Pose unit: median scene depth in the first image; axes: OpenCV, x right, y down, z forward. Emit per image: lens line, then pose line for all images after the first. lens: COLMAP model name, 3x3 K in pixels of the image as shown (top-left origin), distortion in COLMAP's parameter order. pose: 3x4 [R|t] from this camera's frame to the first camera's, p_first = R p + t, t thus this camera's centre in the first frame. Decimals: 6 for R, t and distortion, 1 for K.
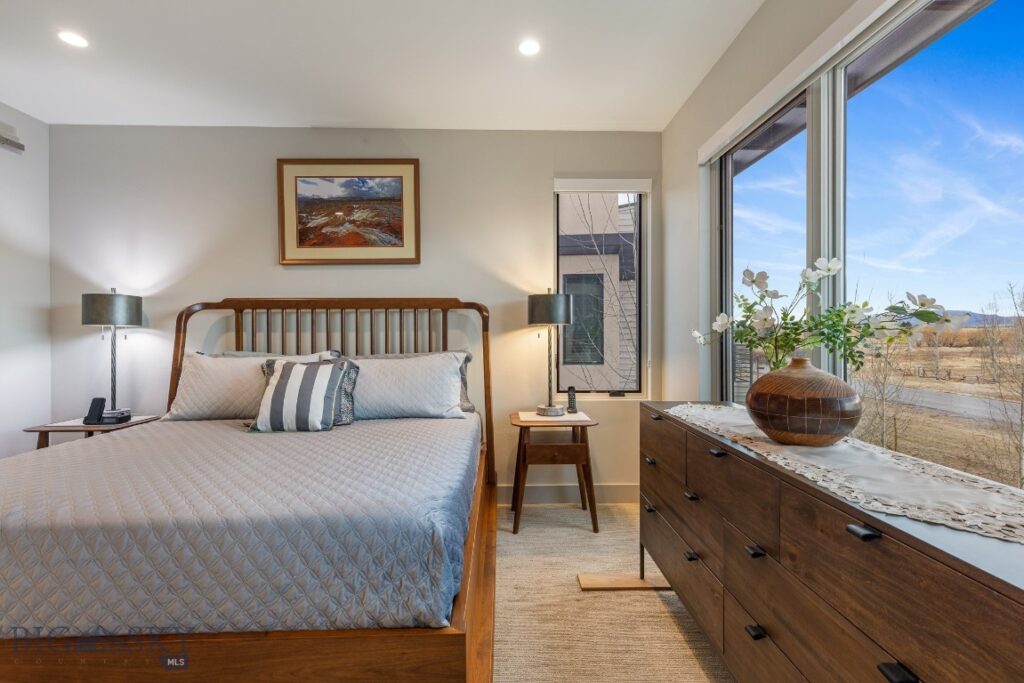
lens RADIAL K [[461.7, 0, 515.1], [0, 461.7, 337.6], [0, 0, 1]] dist [0.005251, 0.000323]
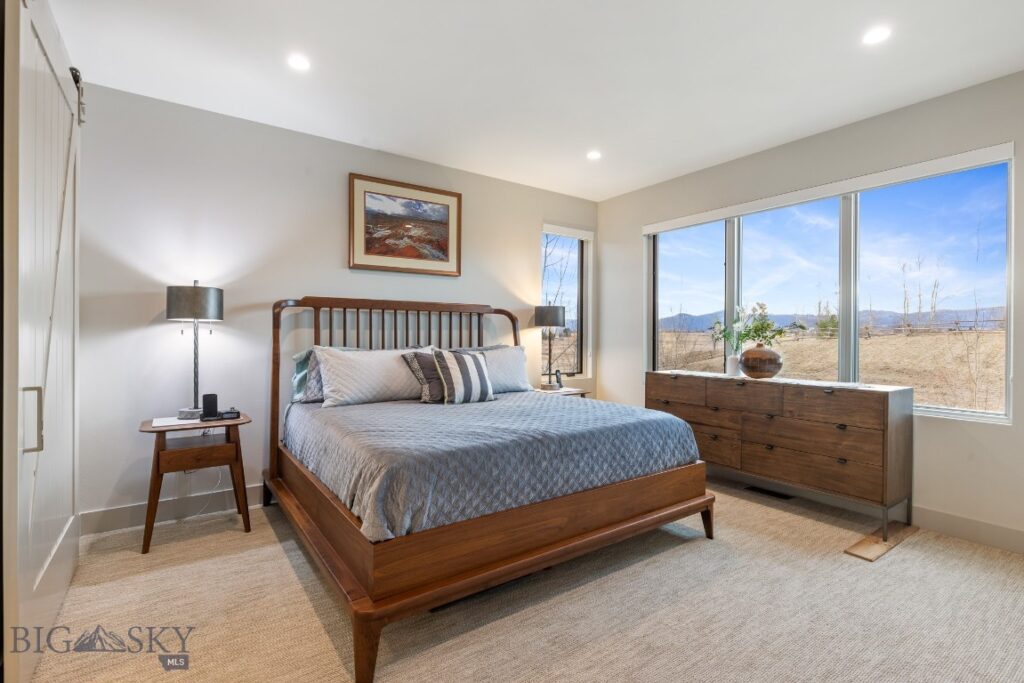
lens RADIAL K [[474.6, 0, 512.0], [0, 474.6, 341.5], [0, 0, 1]] dist [-0.000568, -0.000186]
pose [[0.833881, 0.000665, 0.551944, -0.807910], [-0.002633, 0.999993, 0.002772, 0.013113], [-0.551938, -0.003765, 0.833876, -0.159644]]
